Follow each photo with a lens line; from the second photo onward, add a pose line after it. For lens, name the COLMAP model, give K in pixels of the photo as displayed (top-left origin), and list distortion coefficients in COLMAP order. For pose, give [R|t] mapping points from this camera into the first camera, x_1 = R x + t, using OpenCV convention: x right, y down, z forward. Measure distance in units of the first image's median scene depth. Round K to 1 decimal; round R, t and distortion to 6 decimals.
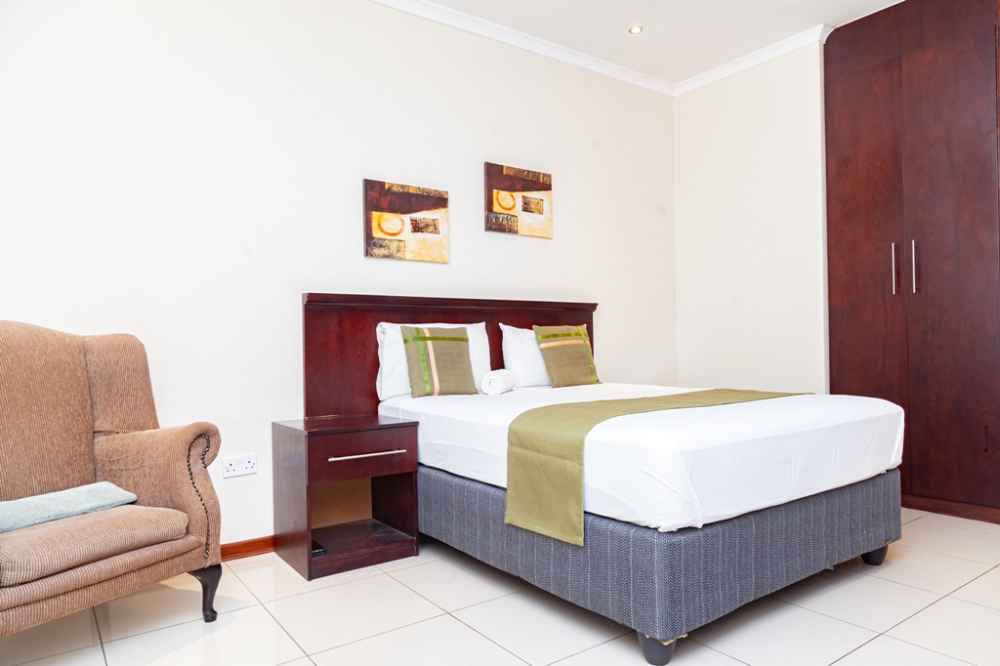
lens RADIAL K [[651.2, 0, 500.0], [0, 651.2, 333.0], [0, 0, 1]] dist [0.002614, 0.000241]
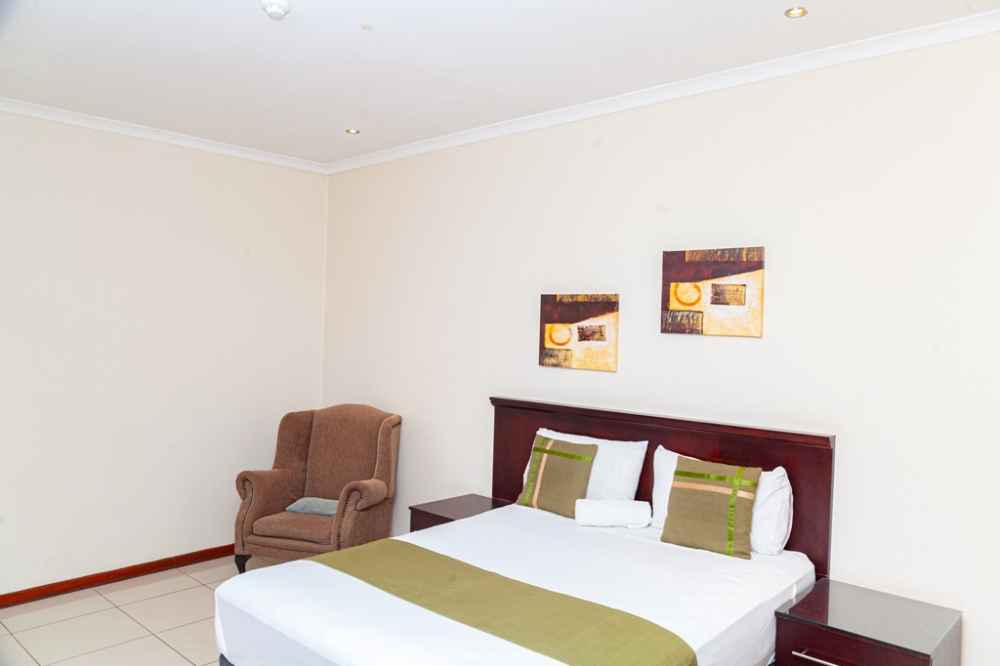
lens RADIAL K [[724.0, 0, 500.0], [0, 724.0, 333.0], [0, 0, 1]] dist [0.000344, -0.000247]
pose [[0.198295, 0.033628, -0.979565, 0.912926], [-0.008874, 0.999432, 0.032513, -0.197955], [0.980102, 0.002245, 0.198480, 0.647555]]
